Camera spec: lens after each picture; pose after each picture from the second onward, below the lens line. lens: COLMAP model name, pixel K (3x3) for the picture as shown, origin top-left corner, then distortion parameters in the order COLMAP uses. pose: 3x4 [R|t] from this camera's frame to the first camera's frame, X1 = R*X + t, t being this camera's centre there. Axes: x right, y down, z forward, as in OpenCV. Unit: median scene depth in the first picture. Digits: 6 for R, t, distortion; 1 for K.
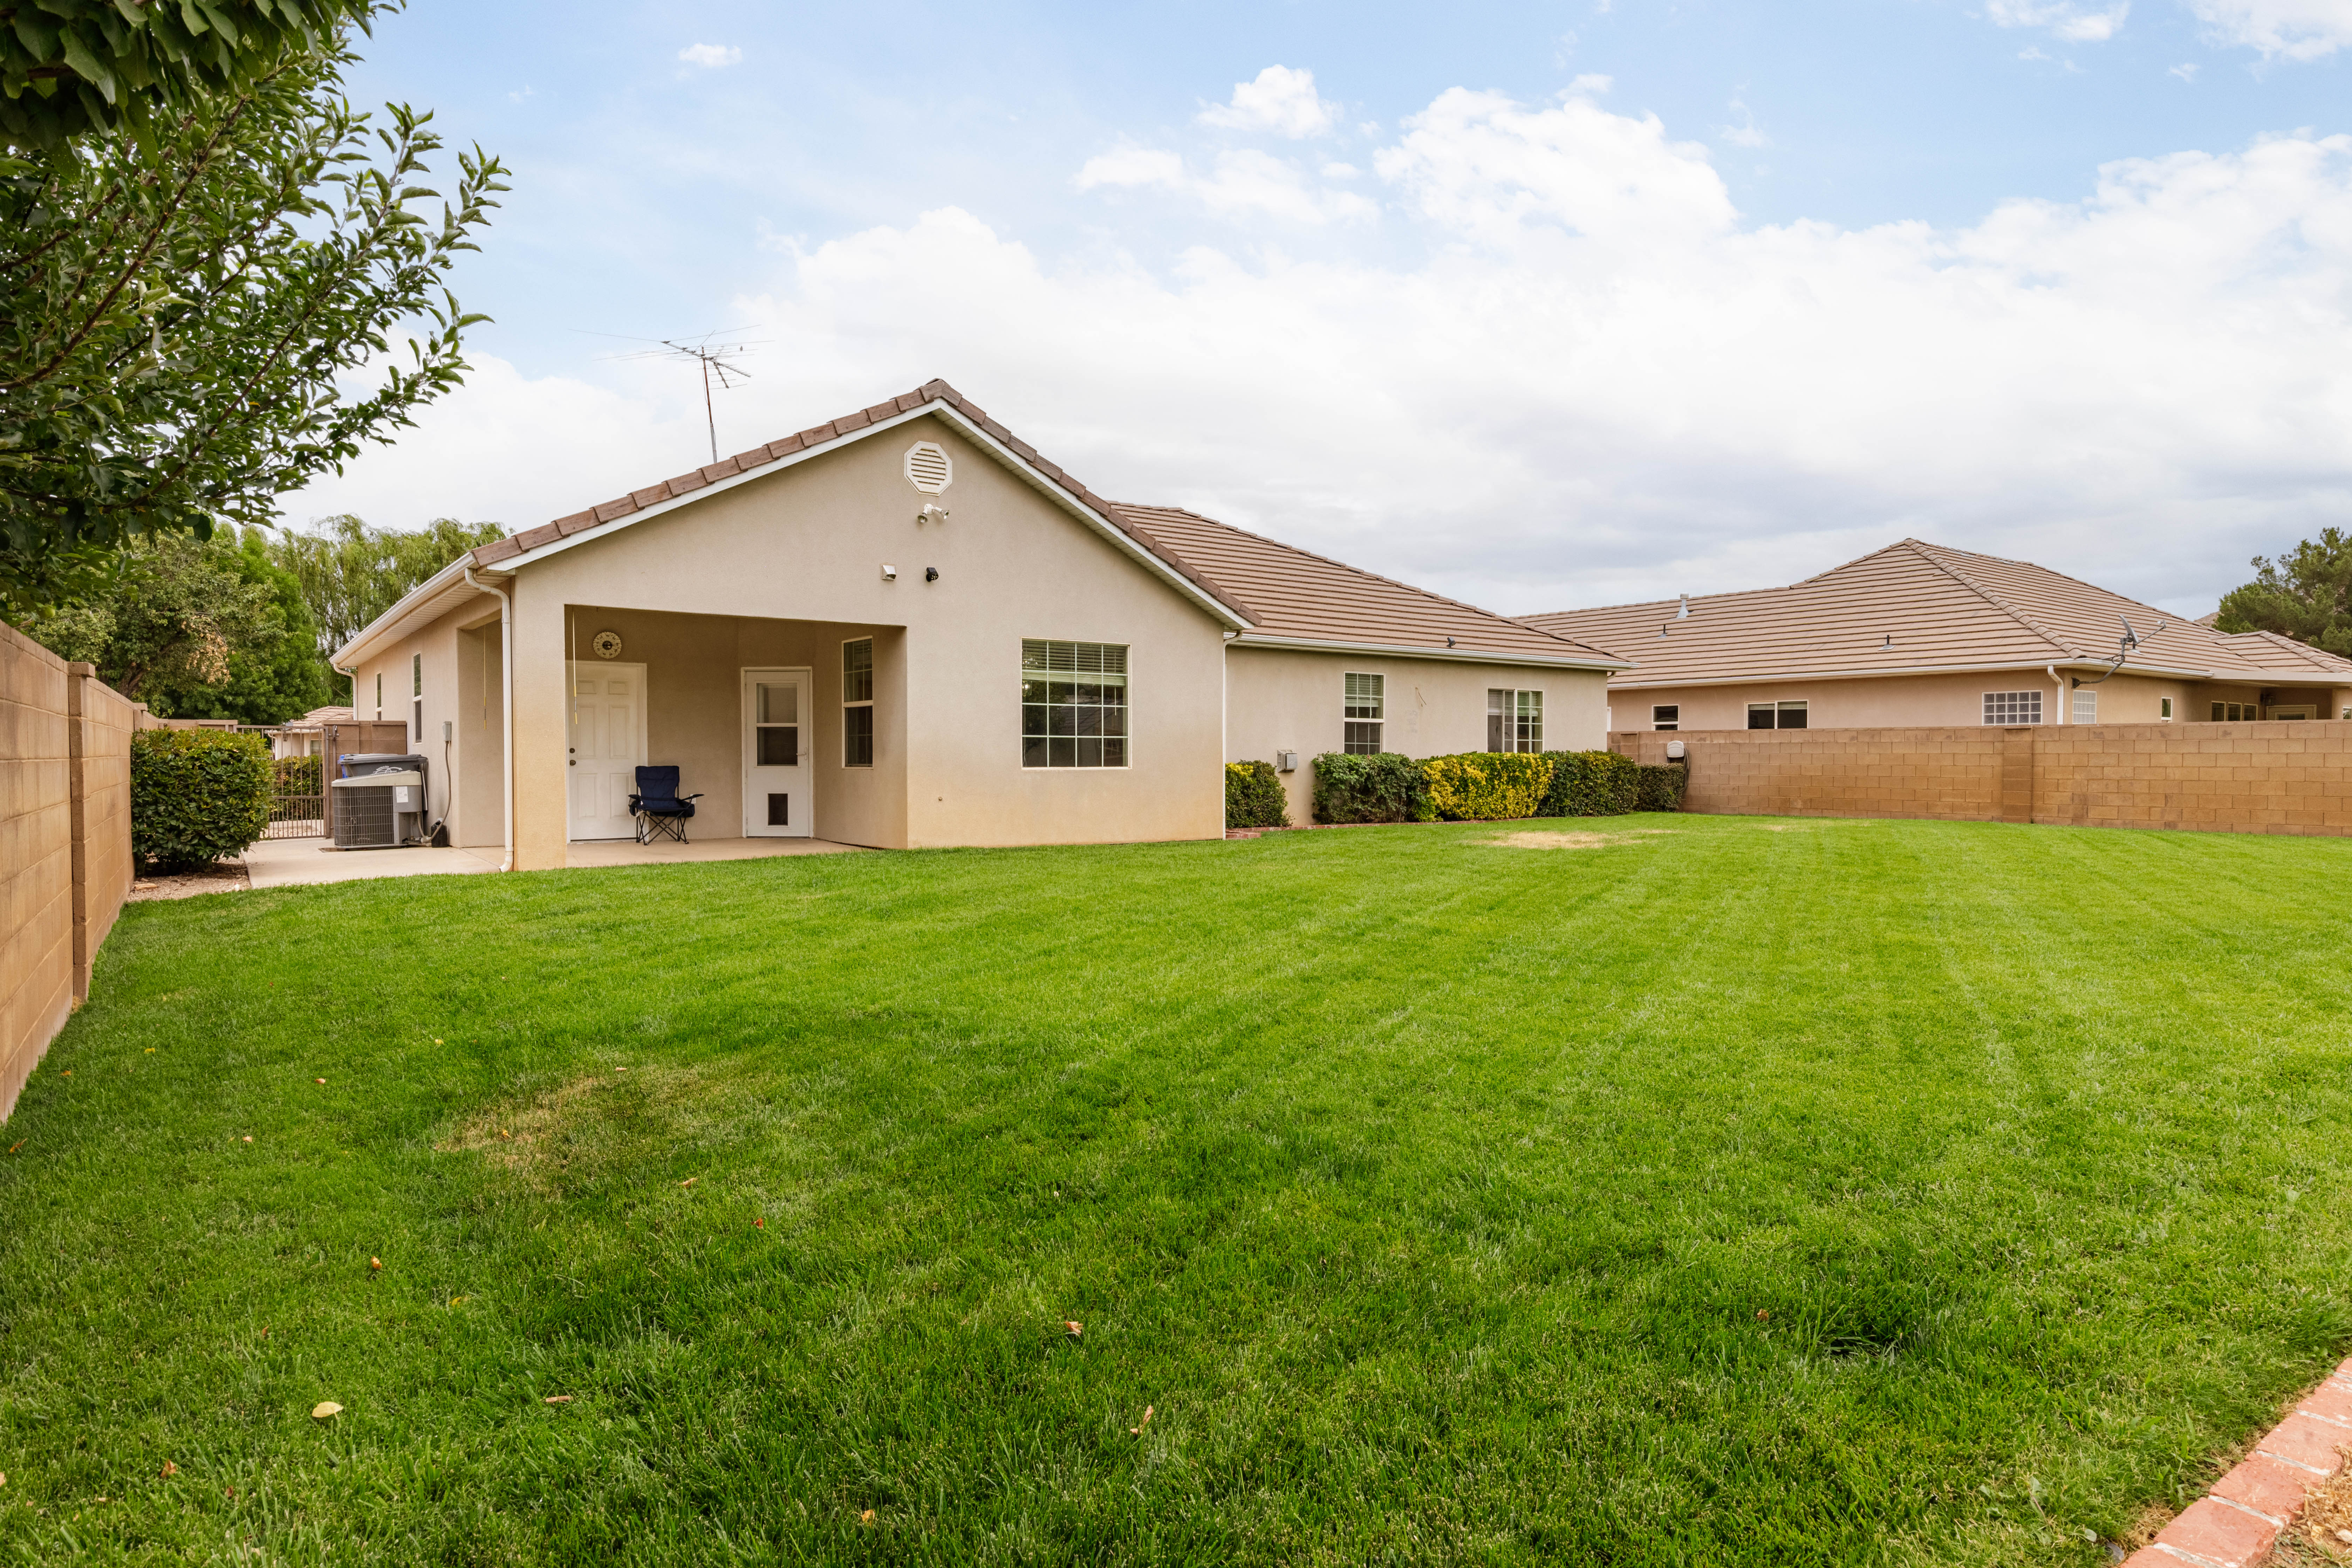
lens RADIAL K [[1308.9, 0, 1194.3], [0, 1308.9, 785.5], [0, 0, 1]] dist [-0.004670, 0.001531]
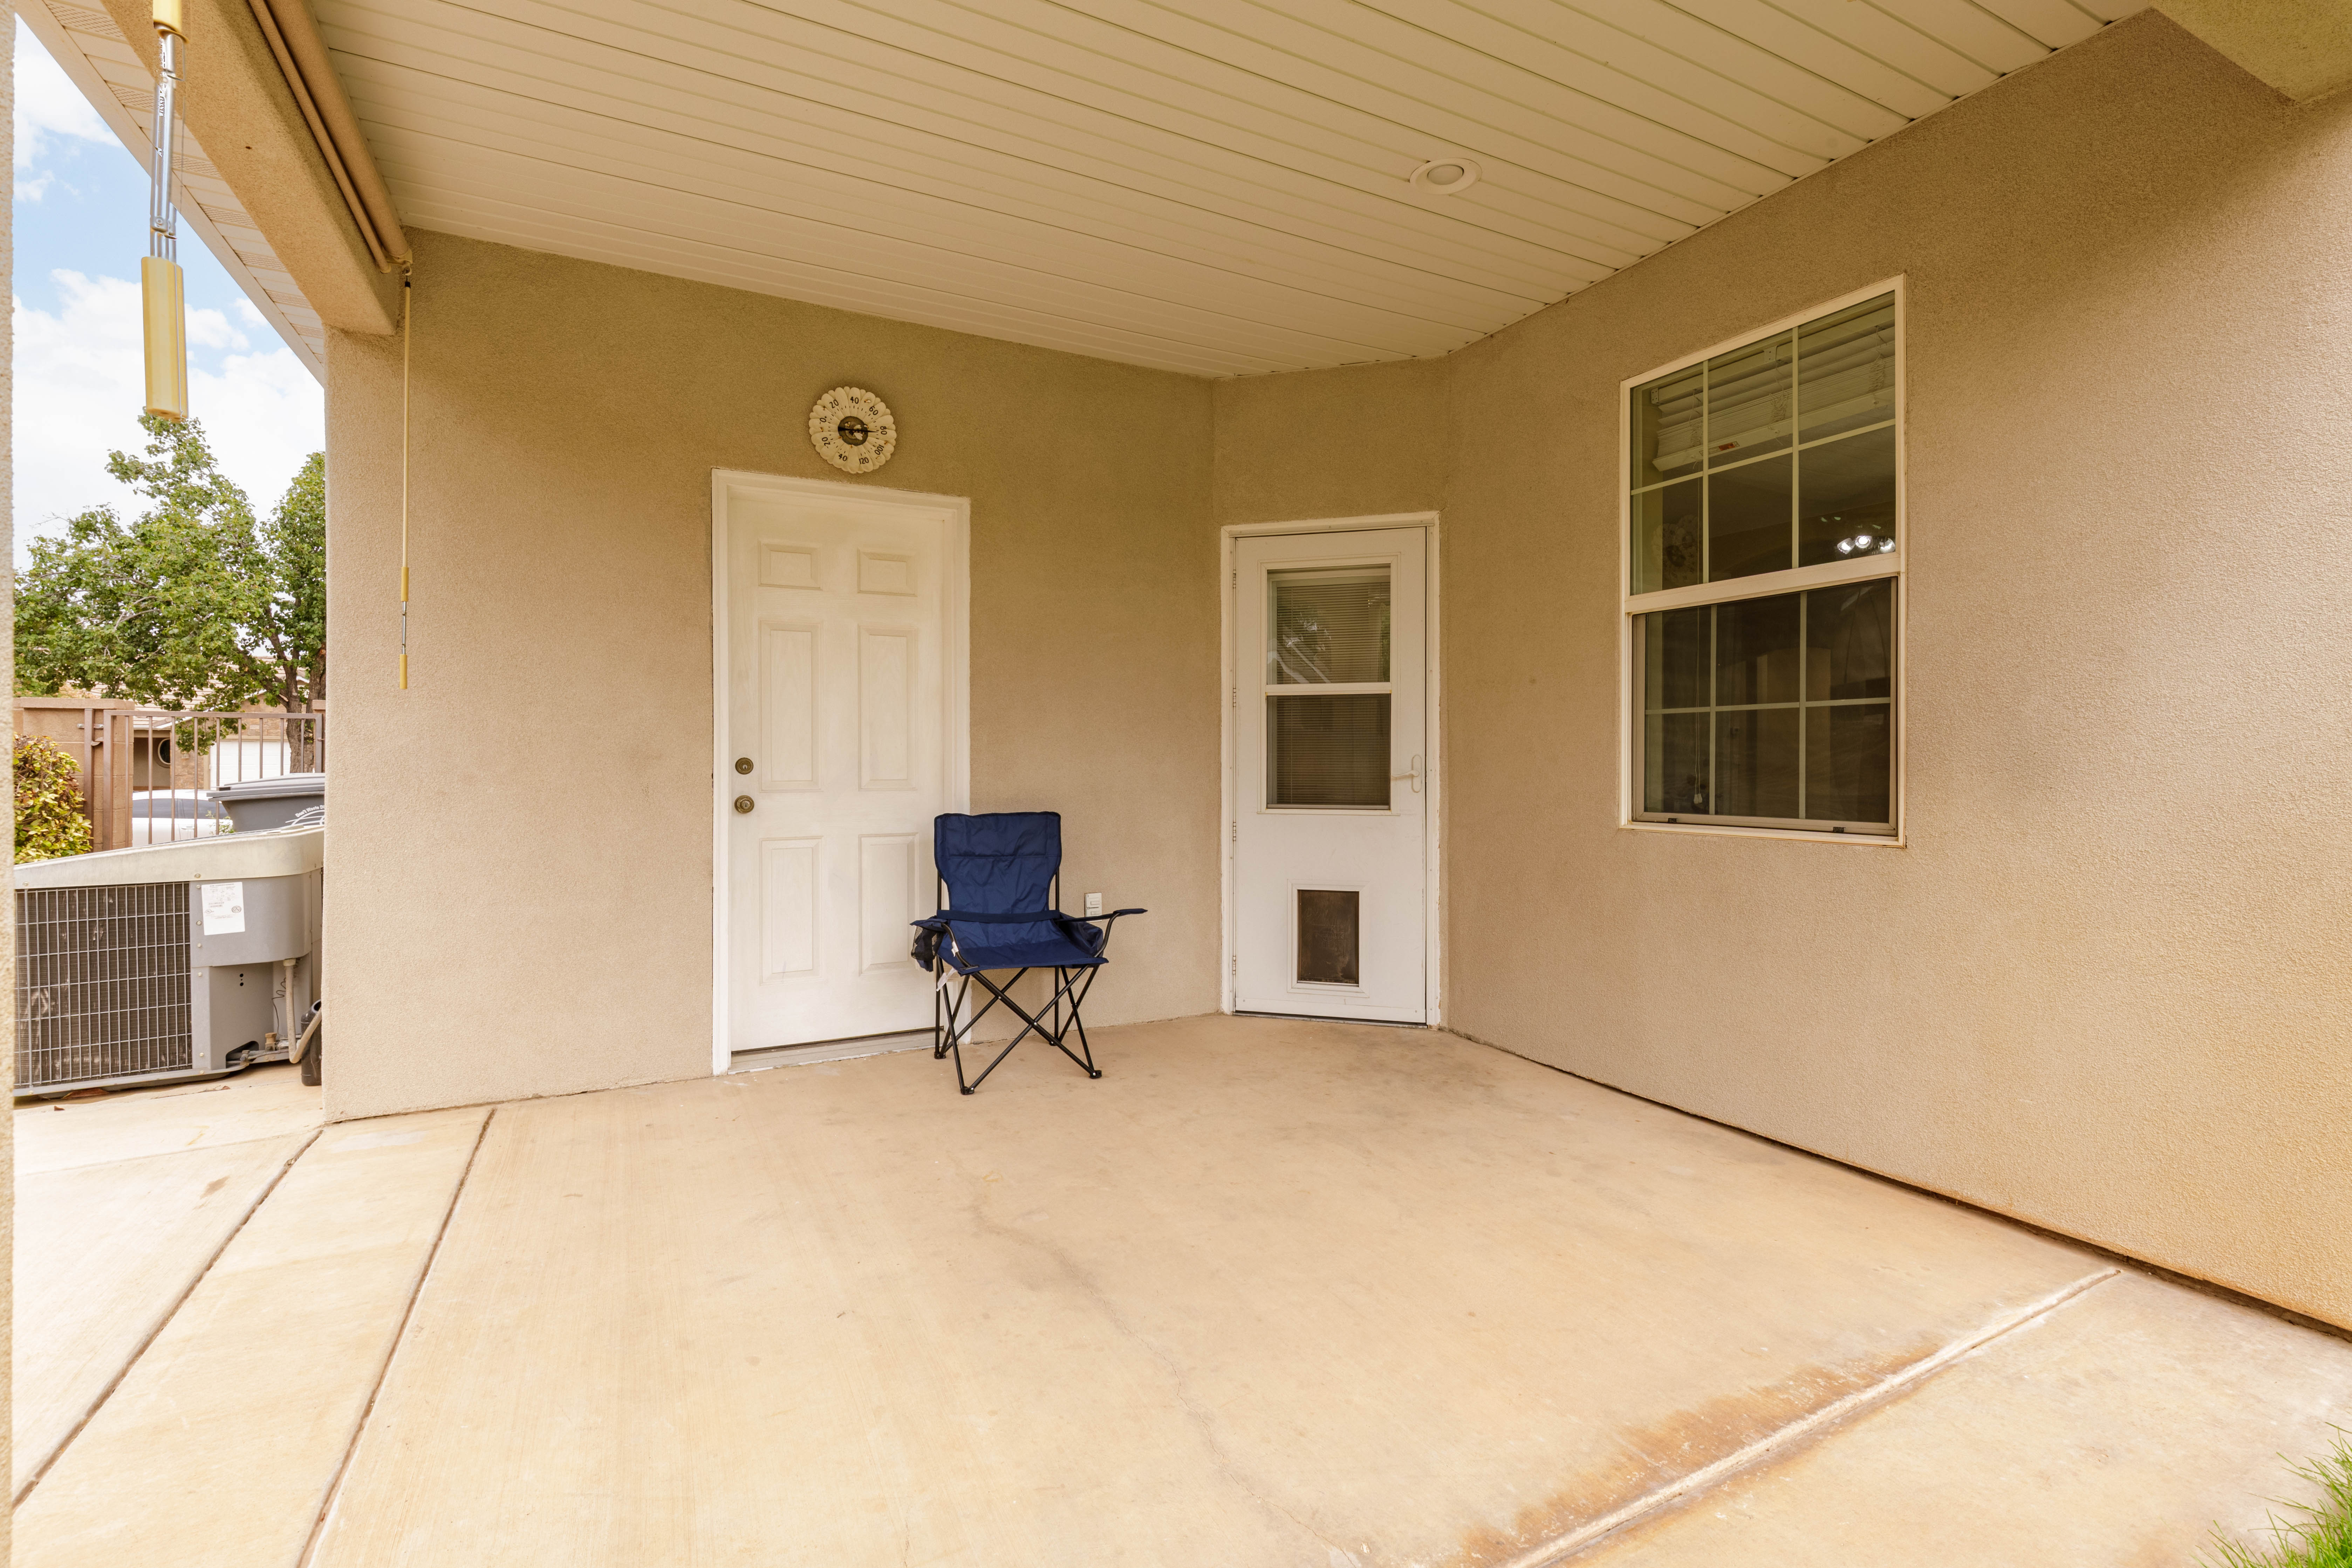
lens RADIAL K [[1076.4, 0, 1199.2], [0, 1076.4, 766.7], [0, 0, 1]] dist [0.007273, -0.003003]
pose [[0.987916, -0.000955, -0.154990, -0.276461], [-0.002196, 0.999794, -0.020157, -0.018307], [0.154977, 0.020254, 0.987710, 0.642352]]
